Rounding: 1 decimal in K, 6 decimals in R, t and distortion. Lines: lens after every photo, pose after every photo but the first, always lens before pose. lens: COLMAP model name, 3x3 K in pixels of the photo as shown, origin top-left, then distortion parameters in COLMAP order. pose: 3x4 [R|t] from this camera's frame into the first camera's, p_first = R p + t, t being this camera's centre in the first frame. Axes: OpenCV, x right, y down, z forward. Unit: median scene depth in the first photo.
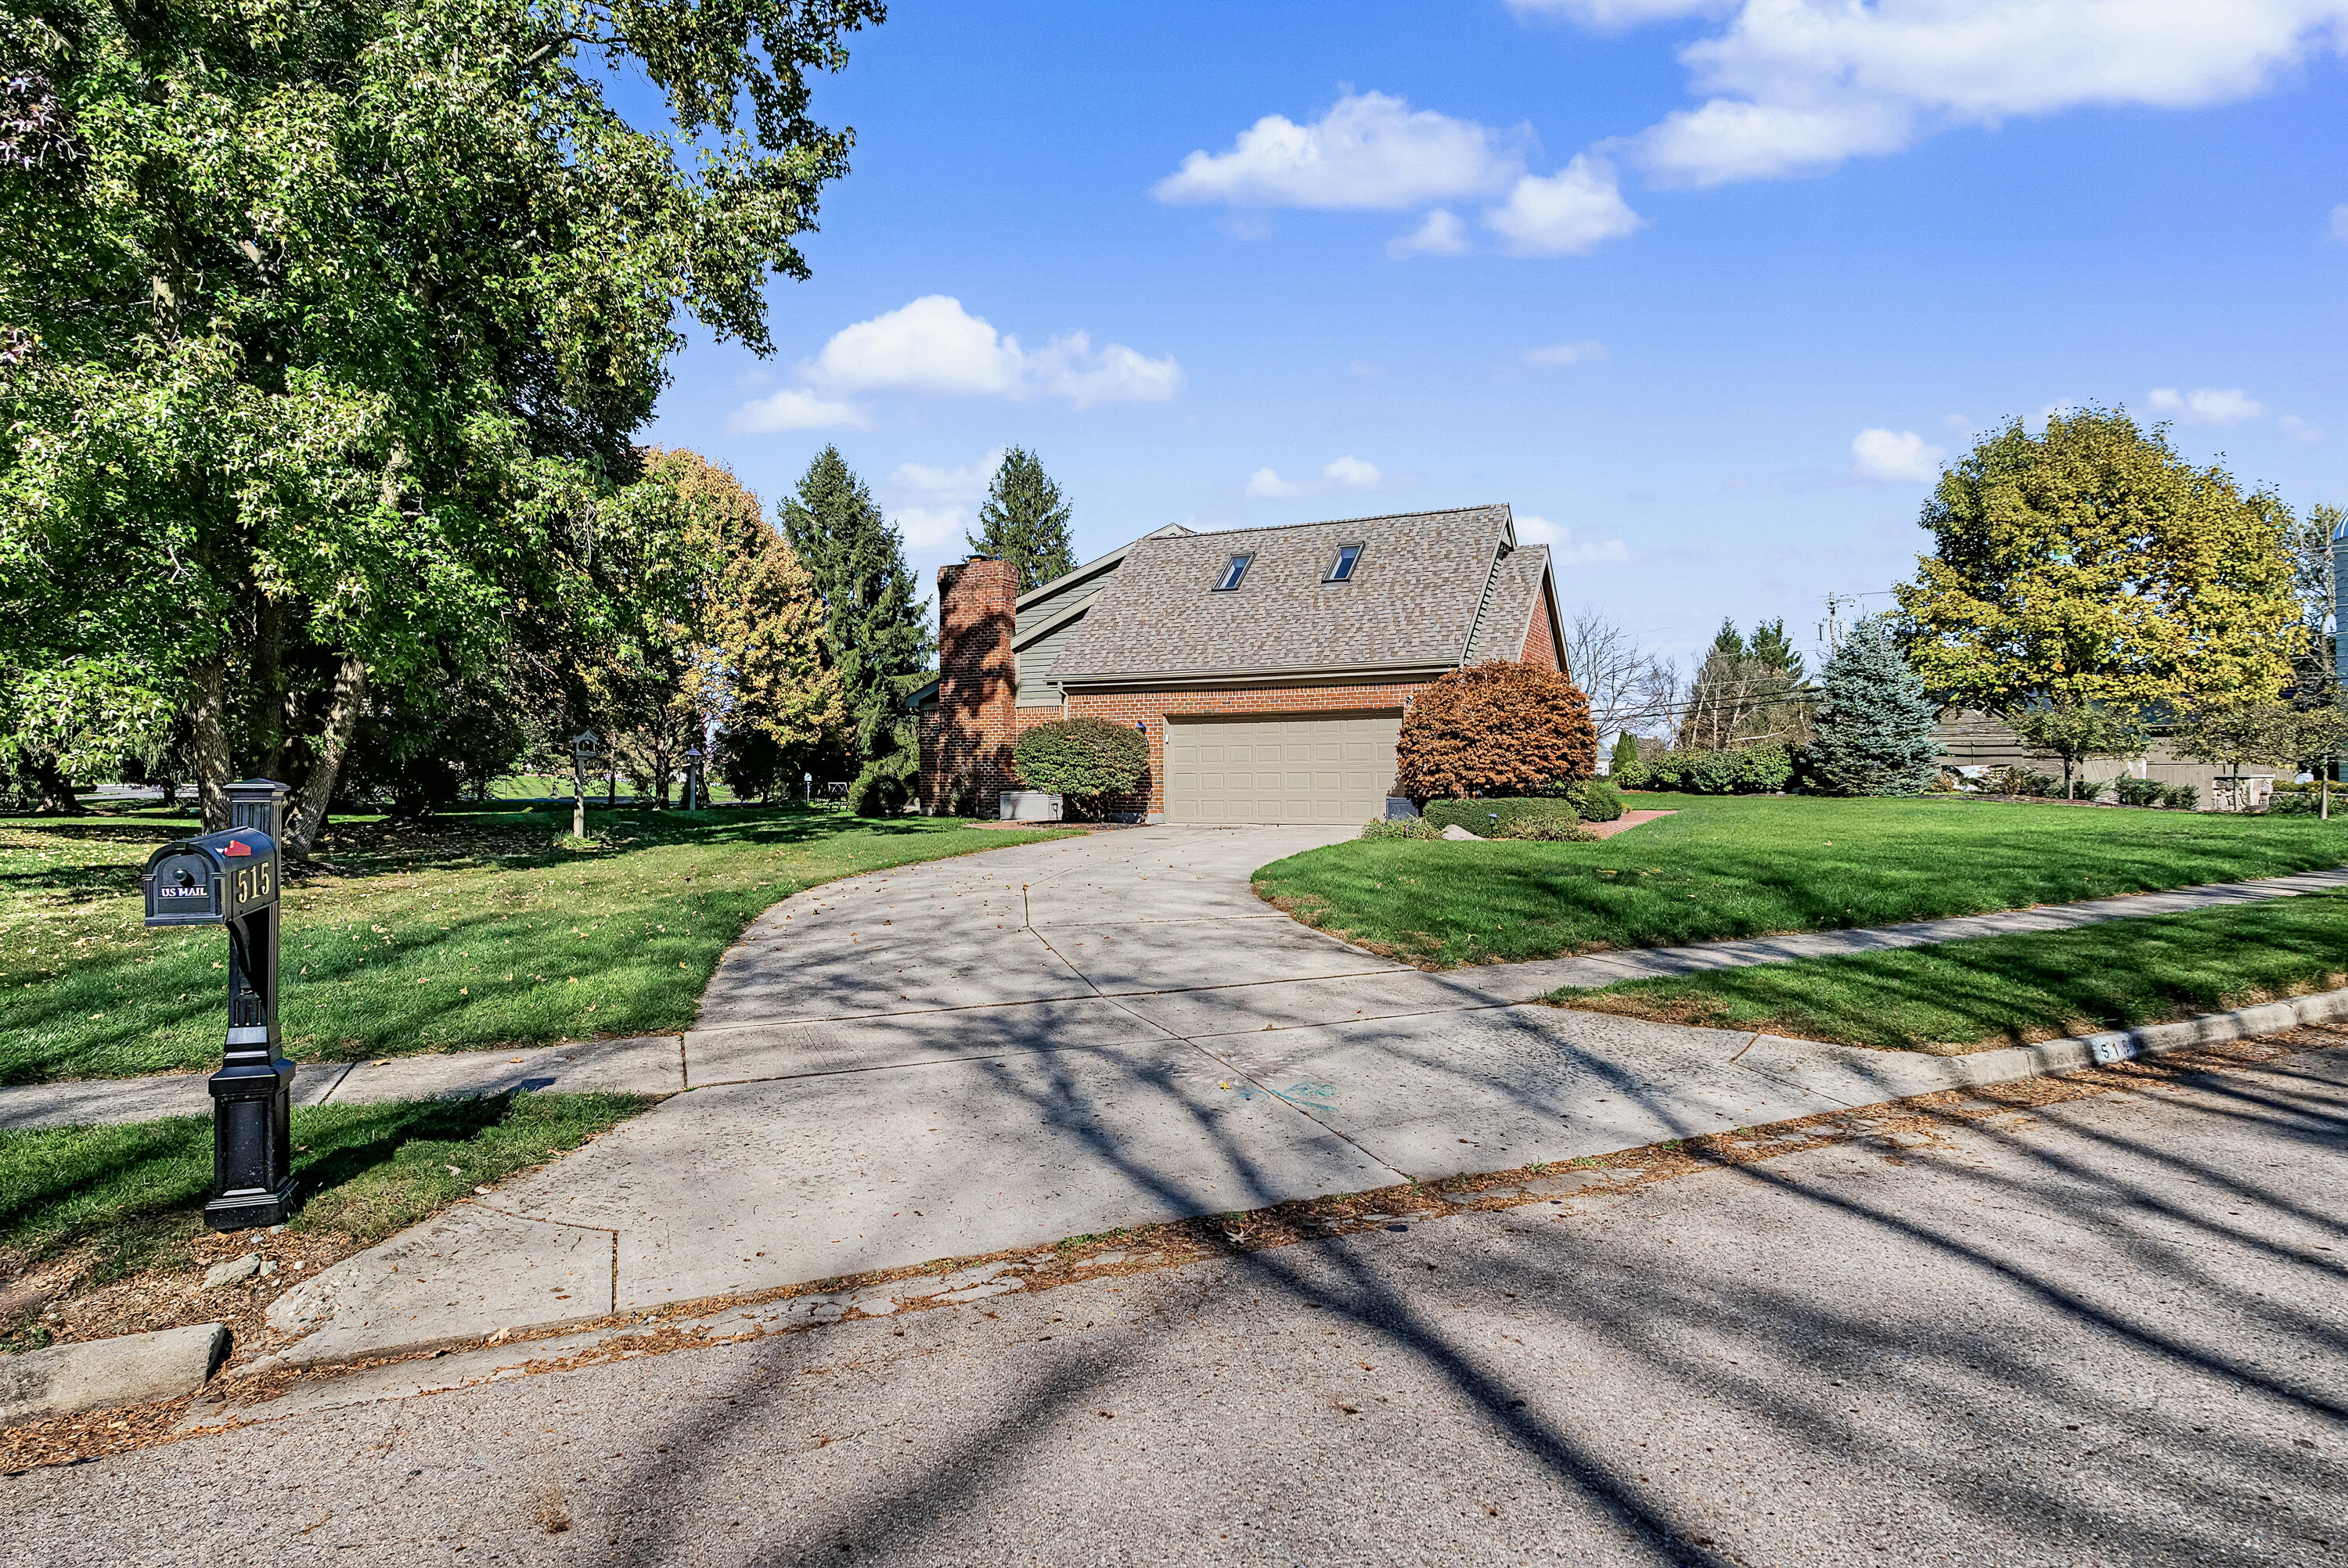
lens RADIAL K [[1294.5, 0, 1237.5], [0, 1294.5, 752.3], [0, 0, 1]] dist [-0.057304, 0.021188]
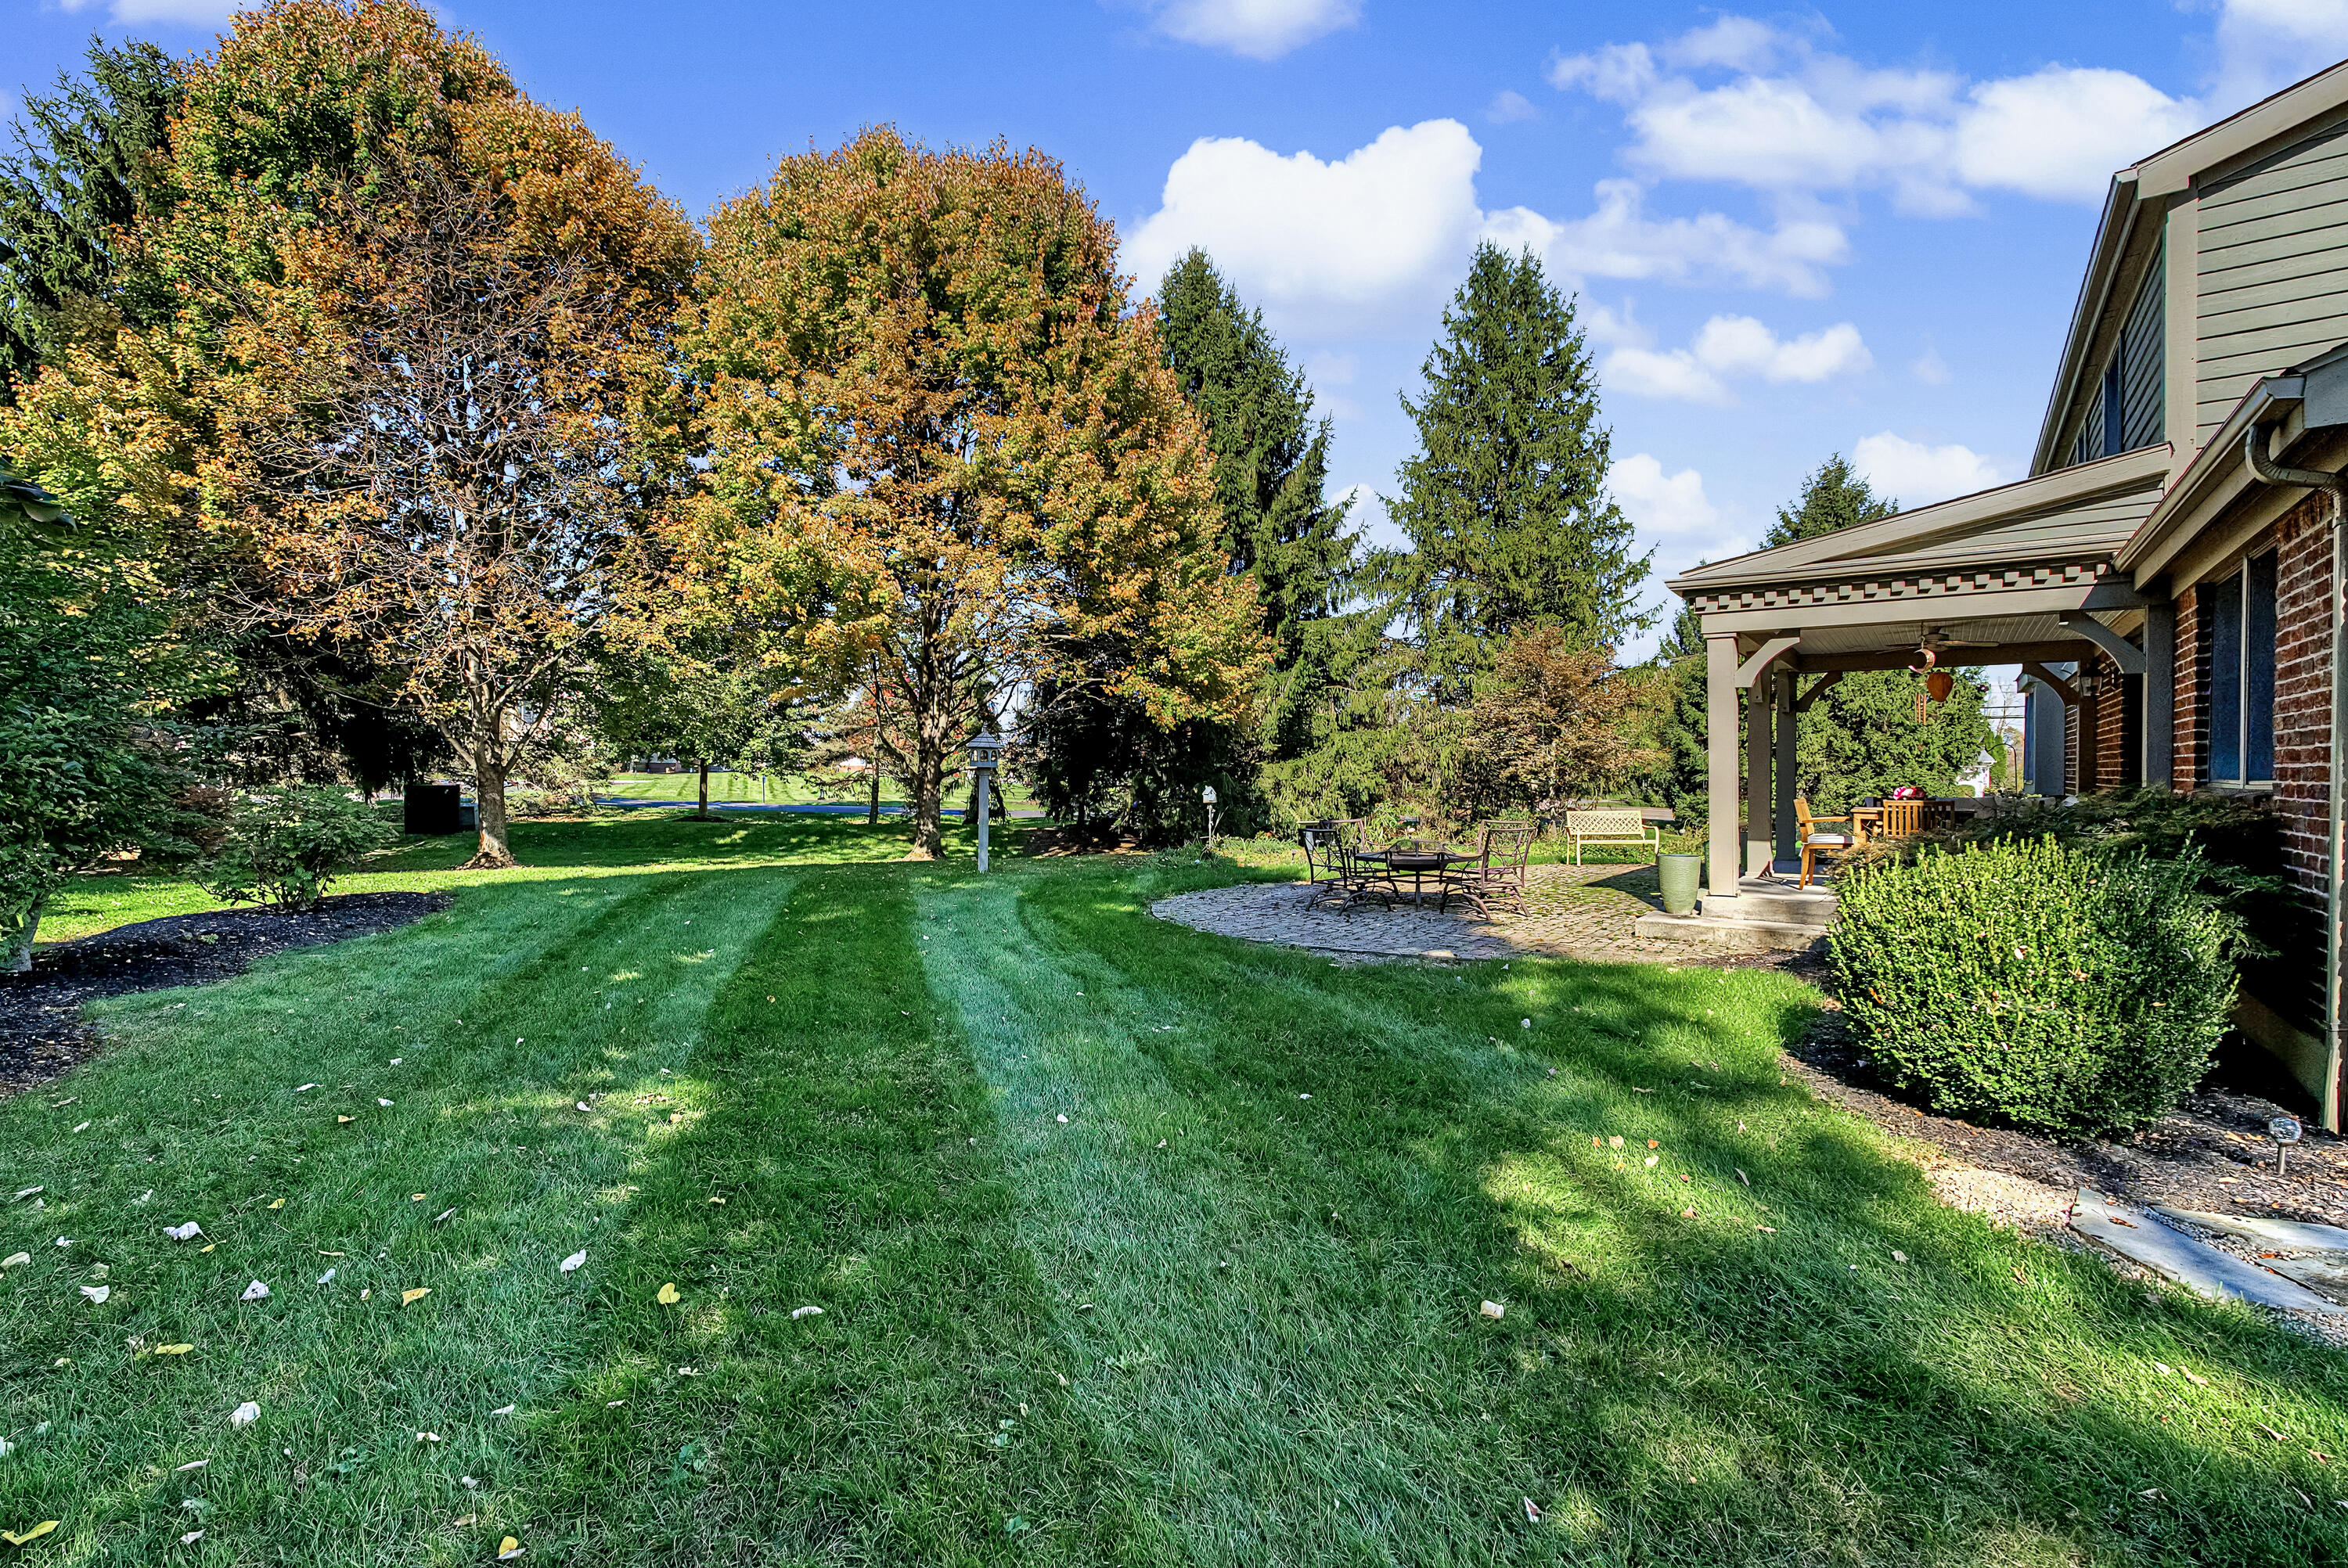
lens RADIAL K [[1060.7, 0, 1174.8], [0, 1060.7, 766.9], [0, 0, 1]] dist [-0.008091, 0.000834]
pose [[0.975131, 0.009908, -0.221406, -0.262356], [-0.007230, 0.999891, 0.012900, 0.003733], [0.221510, -0.010979, 0.975096, 0.617383]]
